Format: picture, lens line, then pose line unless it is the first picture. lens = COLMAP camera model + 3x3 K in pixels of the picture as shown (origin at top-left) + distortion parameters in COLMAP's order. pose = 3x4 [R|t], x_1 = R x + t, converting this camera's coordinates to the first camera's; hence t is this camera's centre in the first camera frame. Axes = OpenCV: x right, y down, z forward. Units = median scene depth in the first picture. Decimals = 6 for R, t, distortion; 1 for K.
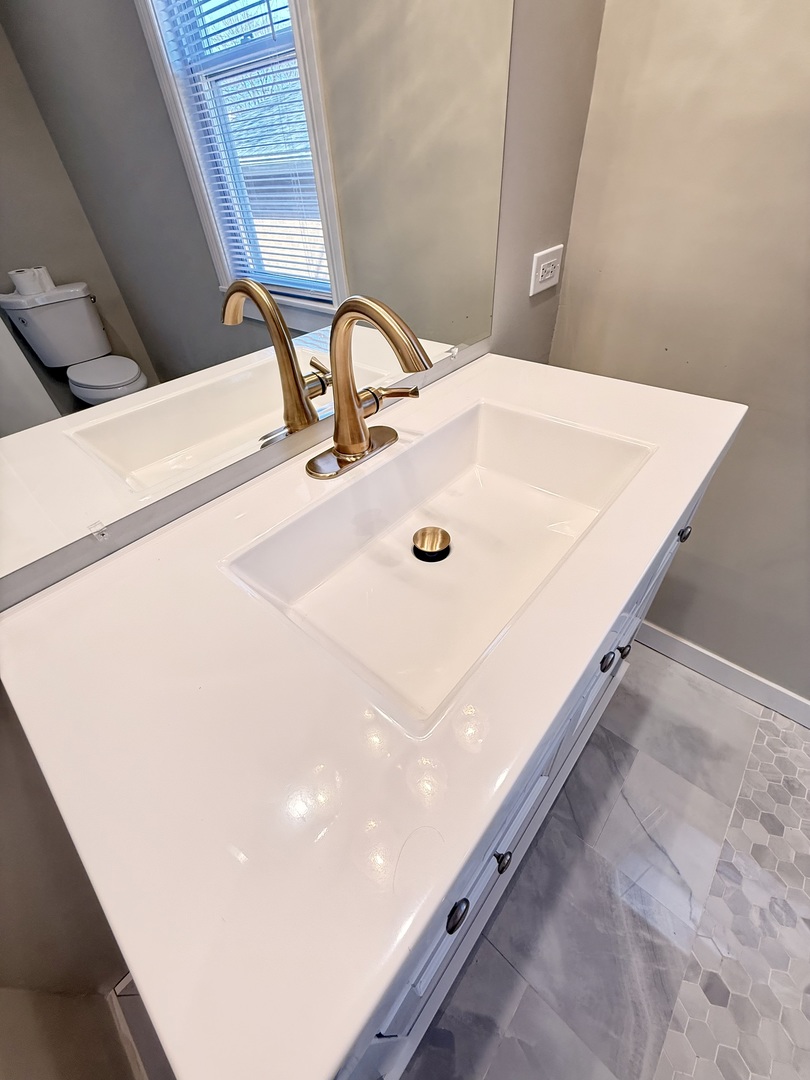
lens RADIAL K [[428.8, 0, 403.5], [0, 428.8, 537.4], [0, 0, 1]] dist [-0.000663, 0.000163]
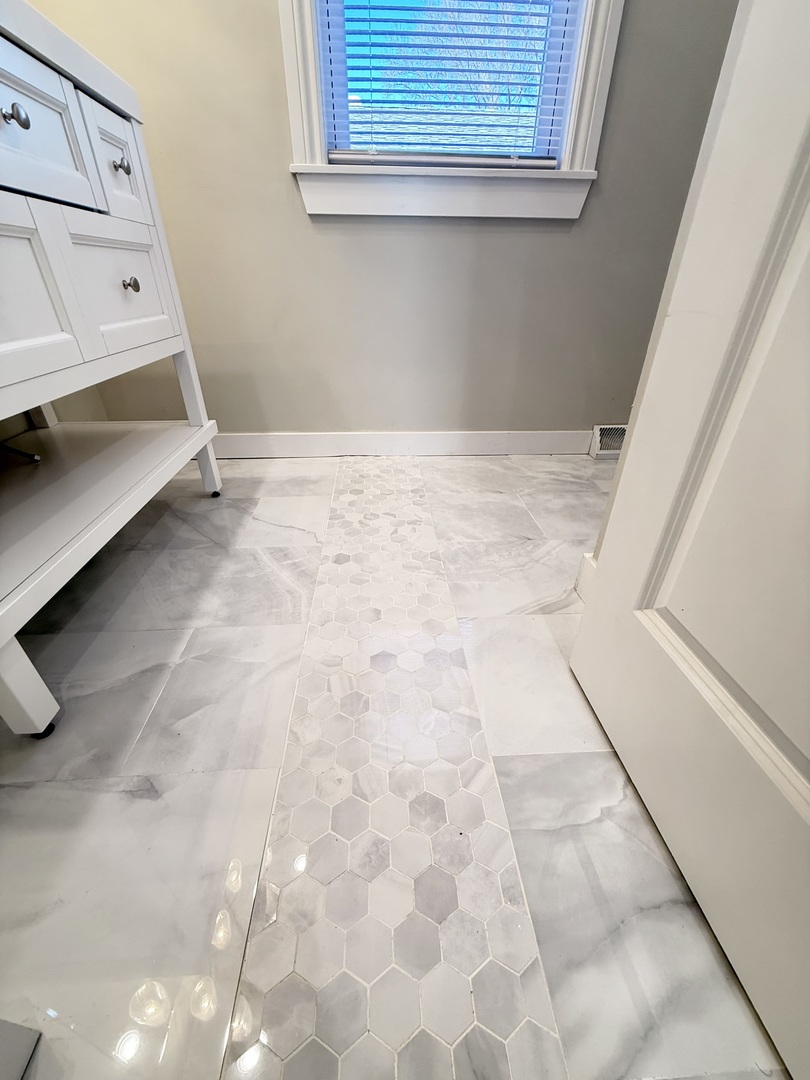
lens RADIAL K [[428.8, 0, 403.5], [0, 428.8, 537.4], [0, 0, 1]] dist [-0.000663, 0.000163]
pose [[0.699553, -0.305593, 0.645940, 0.053035], [0.425969, 0.904114, -0.033591, 1.019120], [-0.573738, 0.298649, 0.762649, -0.081590]]
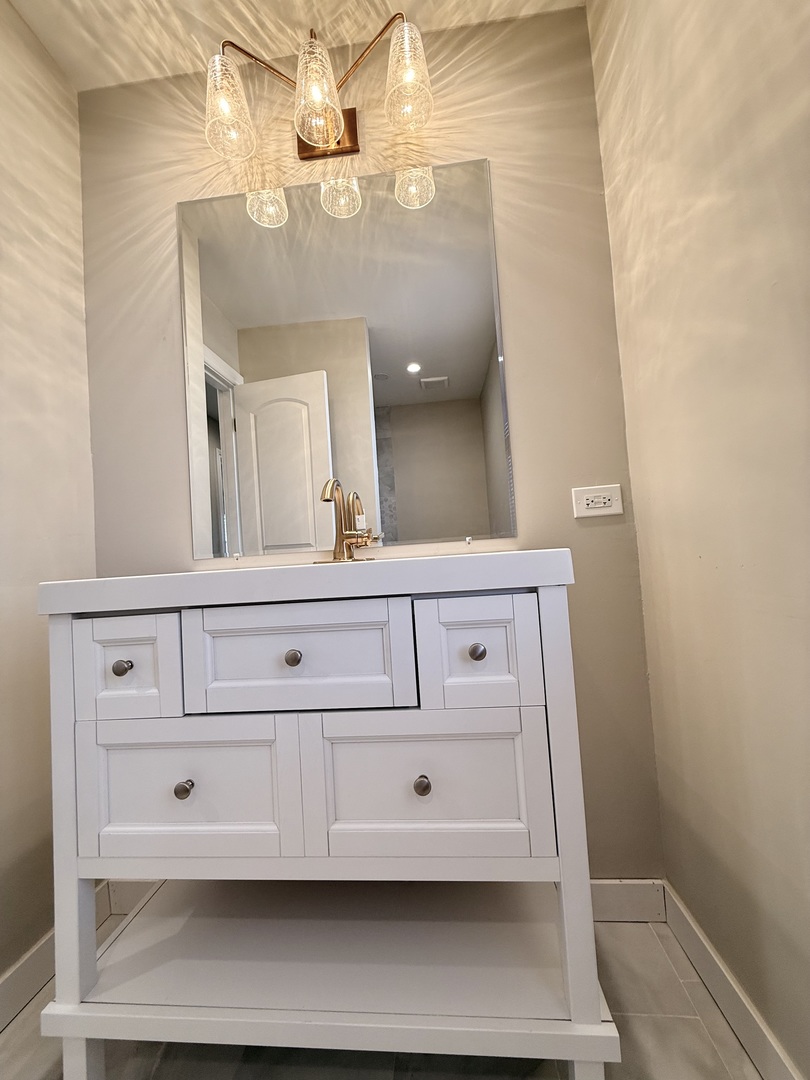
lens RADIAL K [[428.8, 0, 403.5], [0, 428.8, 537.4], [0, 0, 1]] dist [-0.000663, 0.000163]
pose [[0.590595, -0.008776, -0.806920, 1.007629], [-0.509819, 0.771051, -0.381529, 0.189280], [0.625525, 0.636713, 0.450905, 0.197746]]
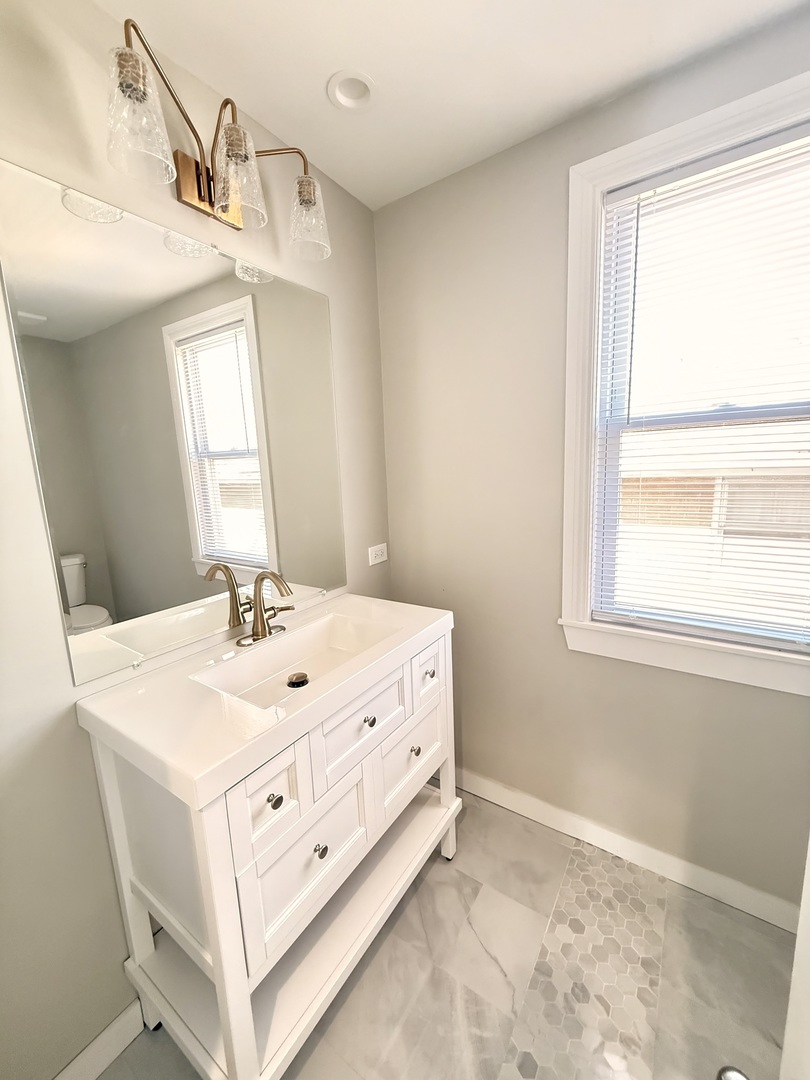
lens RADIAL K [[428.8, 0, 403.5], [0, 428.8, 537.4], [0, 0, 1]] dist [-0.000663, 0.000163]
pose [[0.991133, 0.000825, 0.132868, 0.194122], [0.069668, 0.848268, -0.524964, 0.358173], [-0.113141, 0.529566, 0.840689, -0.718956]]
